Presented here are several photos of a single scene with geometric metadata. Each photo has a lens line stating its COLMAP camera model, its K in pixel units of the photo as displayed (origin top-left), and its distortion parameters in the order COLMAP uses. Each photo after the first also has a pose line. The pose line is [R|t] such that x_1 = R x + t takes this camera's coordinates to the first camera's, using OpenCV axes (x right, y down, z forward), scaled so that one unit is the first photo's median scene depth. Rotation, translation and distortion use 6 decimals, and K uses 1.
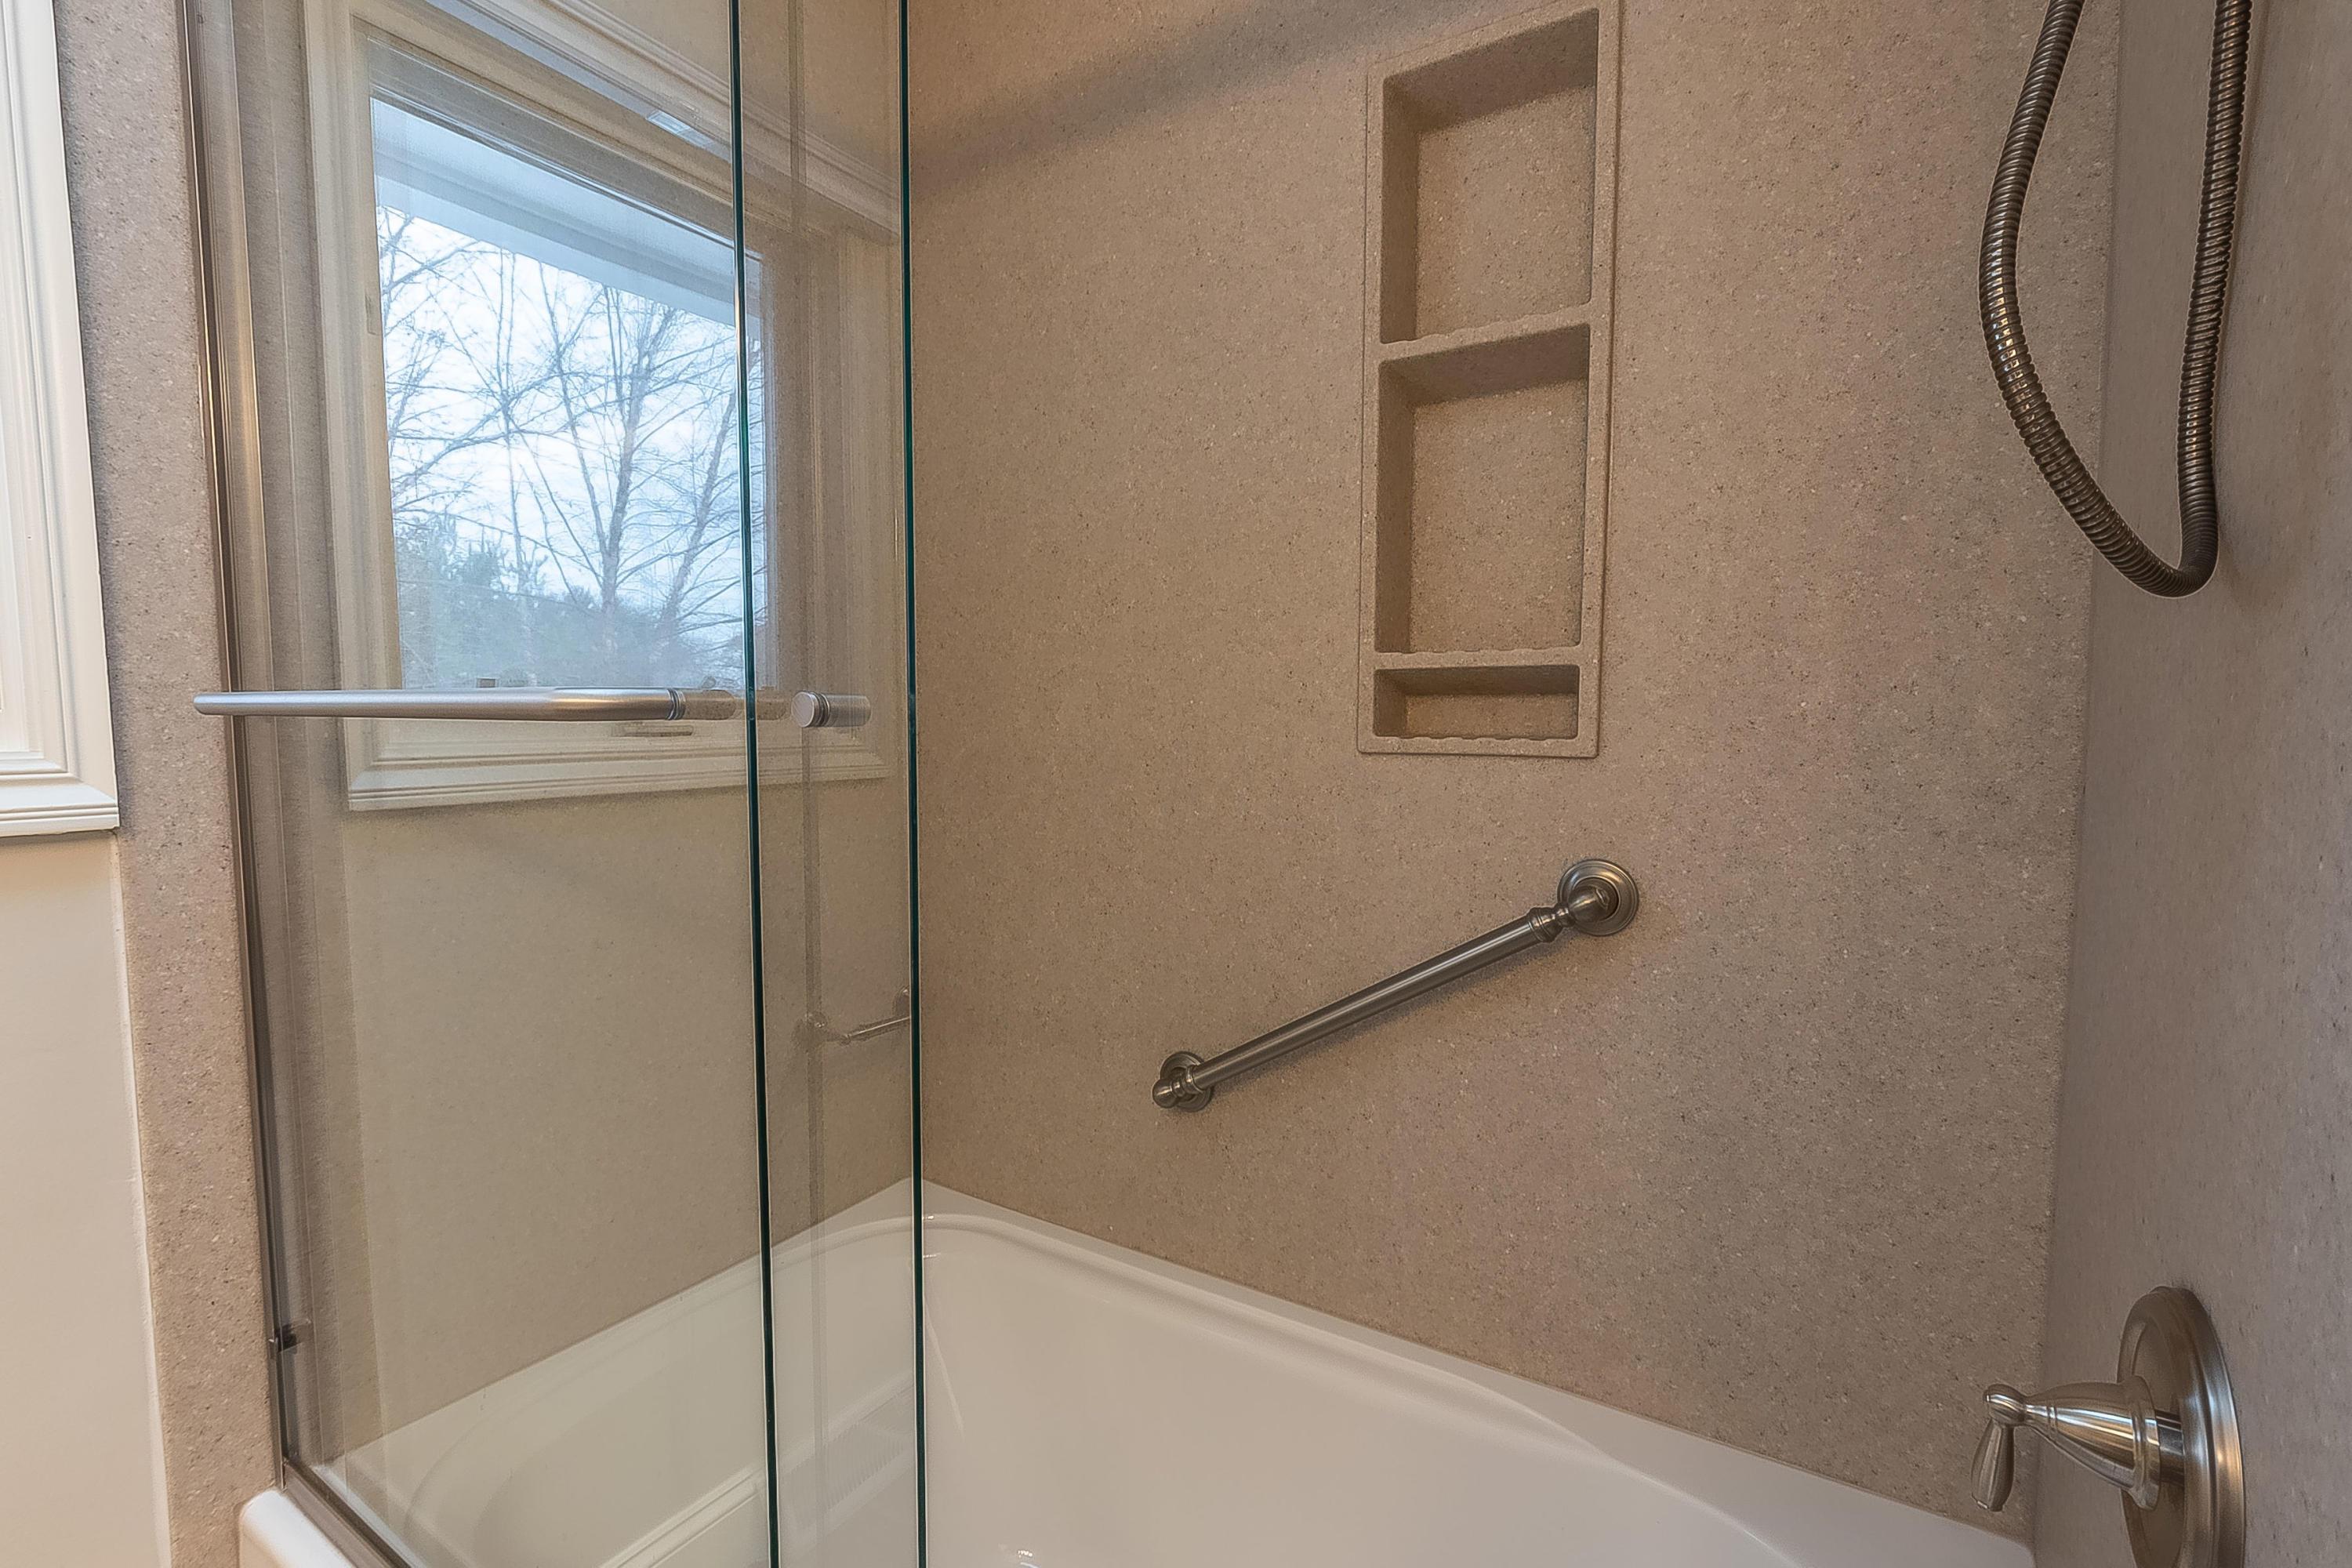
lens RADIAL K [[1040.0, 0, 1172.5], [0, 1040.0, 781.6], [0, 0, 1]] dist [-0.004262, 0.001851]
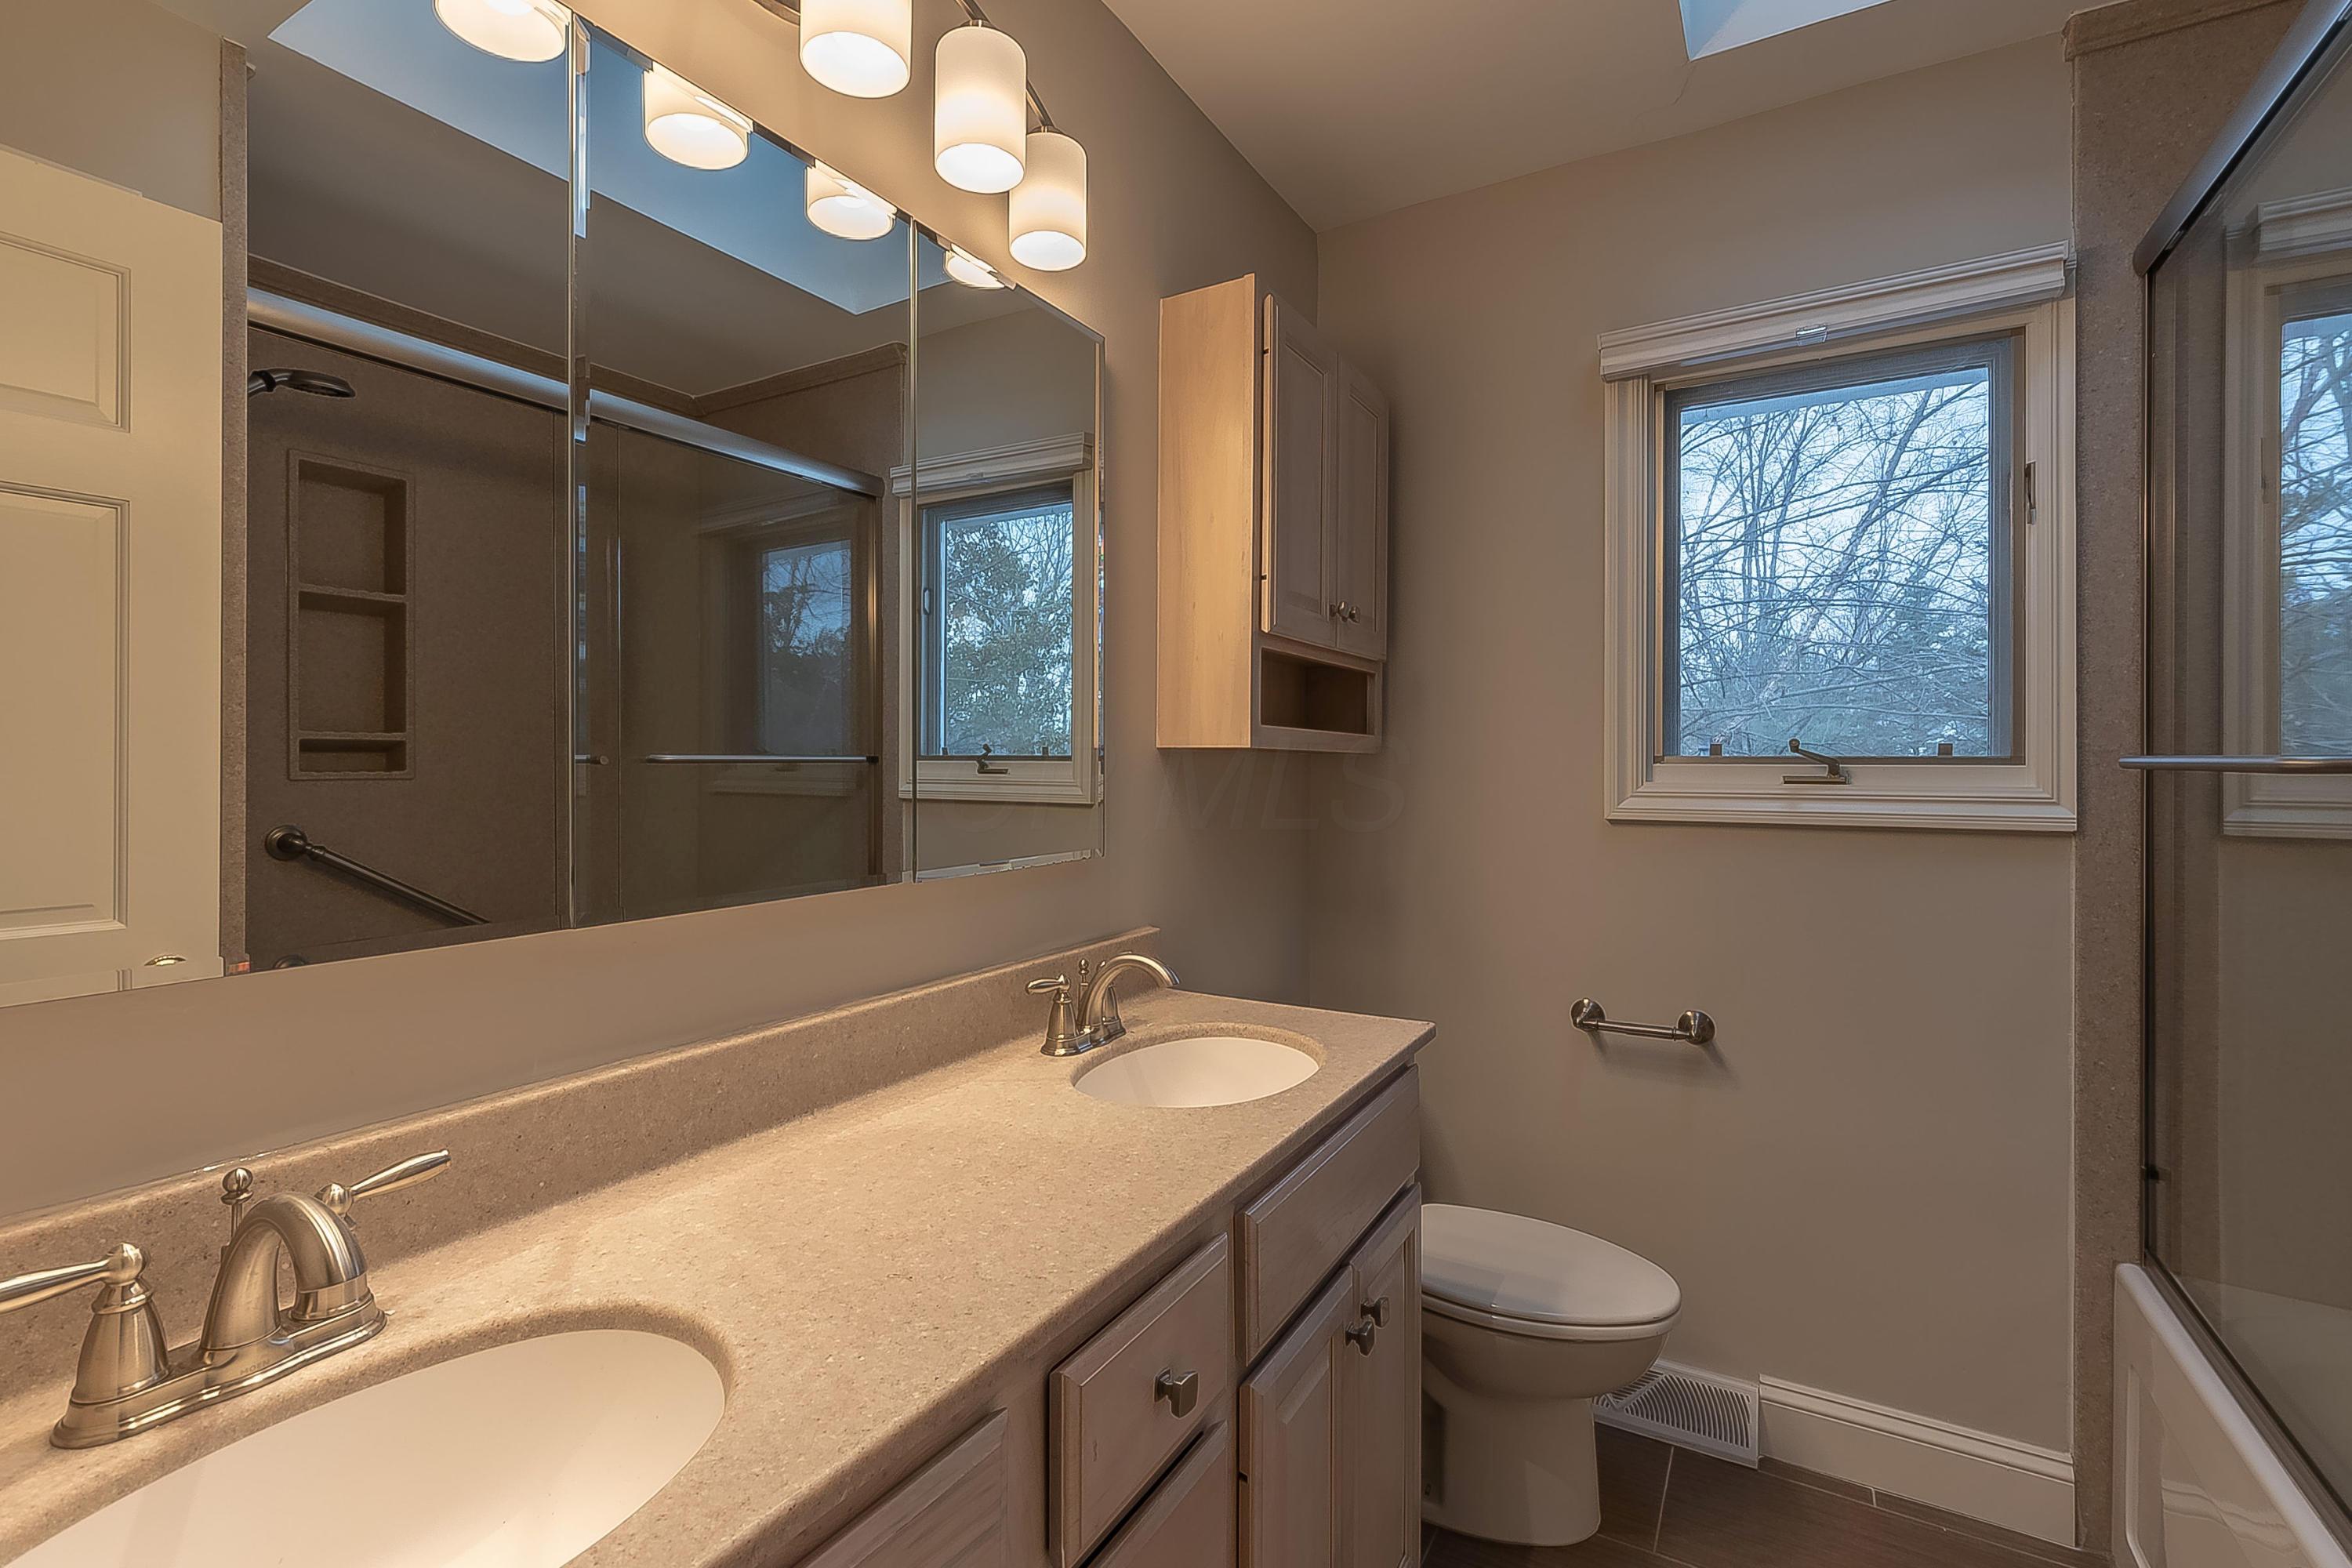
lens RADIAL K [[1040.0, 0, 1173.5], [0, 1040.0, 763.6], [0, 0, 1]] dist [-0.004262, 0.001851]
pose [[0.061311, 0.003309, -0.998113, 0.609089], [-0.072667, 0.997356, -0.001158, 0.038926], [0.995470, 0.072601, 0.061389, -0.603861]]
